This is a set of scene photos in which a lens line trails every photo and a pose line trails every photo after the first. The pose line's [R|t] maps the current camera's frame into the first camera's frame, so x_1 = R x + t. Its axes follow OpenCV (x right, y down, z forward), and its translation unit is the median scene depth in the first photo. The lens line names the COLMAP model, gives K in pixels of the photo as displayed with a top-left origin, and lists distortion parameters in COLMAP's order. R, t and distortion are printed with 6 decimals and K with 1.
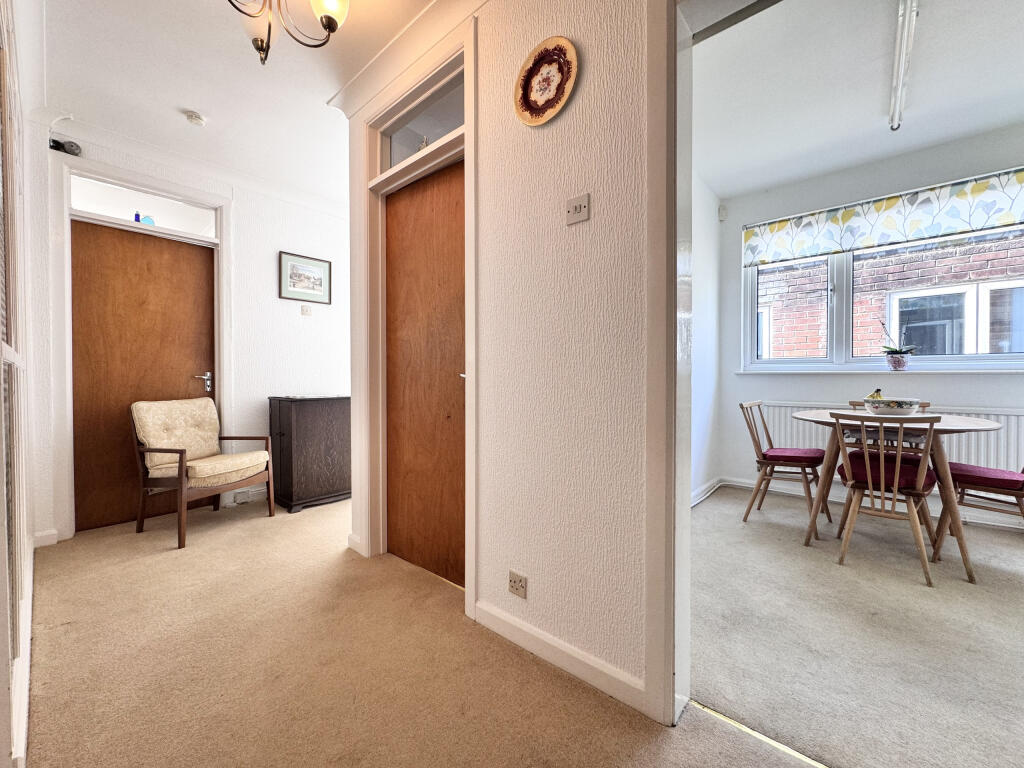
lens RADIAL K [[407.2, 0, 510.3], [0, 407.2, 381.3], [0, 0, 1]] dist [-0.003840, 0.000256]
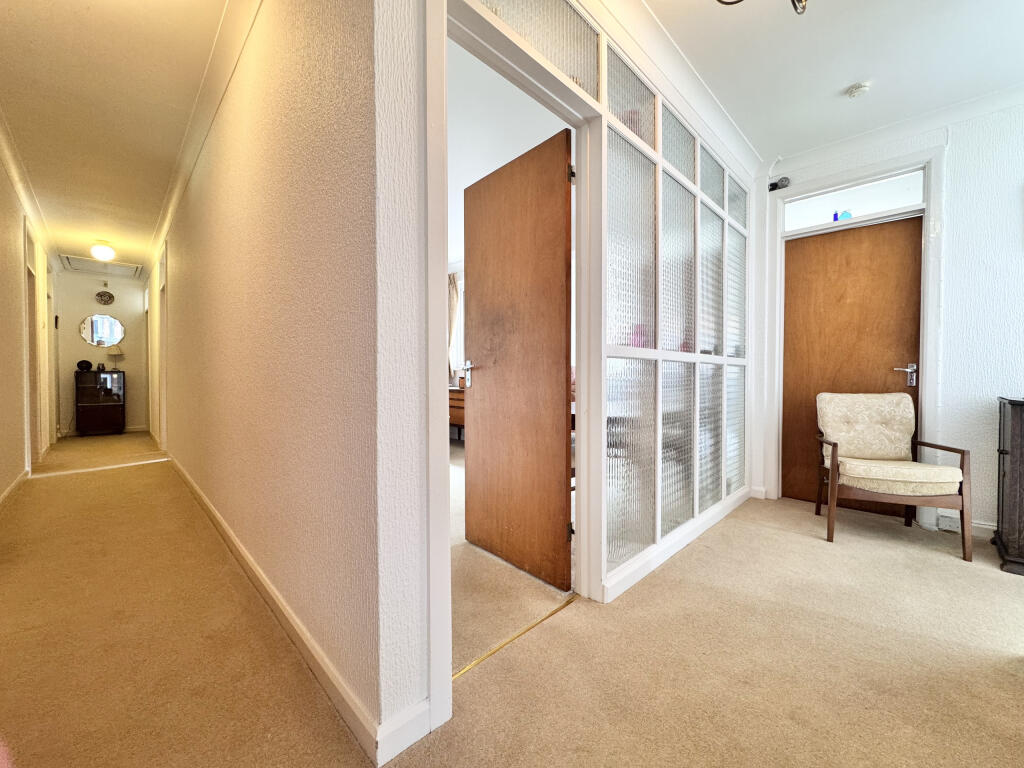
lens RADIAL K [[407.2, 0, 509.8], [0, 407.2, 381.4], [0, 0, 1]] dist [-0.003840, 0.000256]
pose [[-0.064736, 0.023280, -0.997631, 0.186641], [-0.008585, 0.999678, 0.023885, 0.001864], [0.997866, 0.010111, -0.064515, 0.235127]]
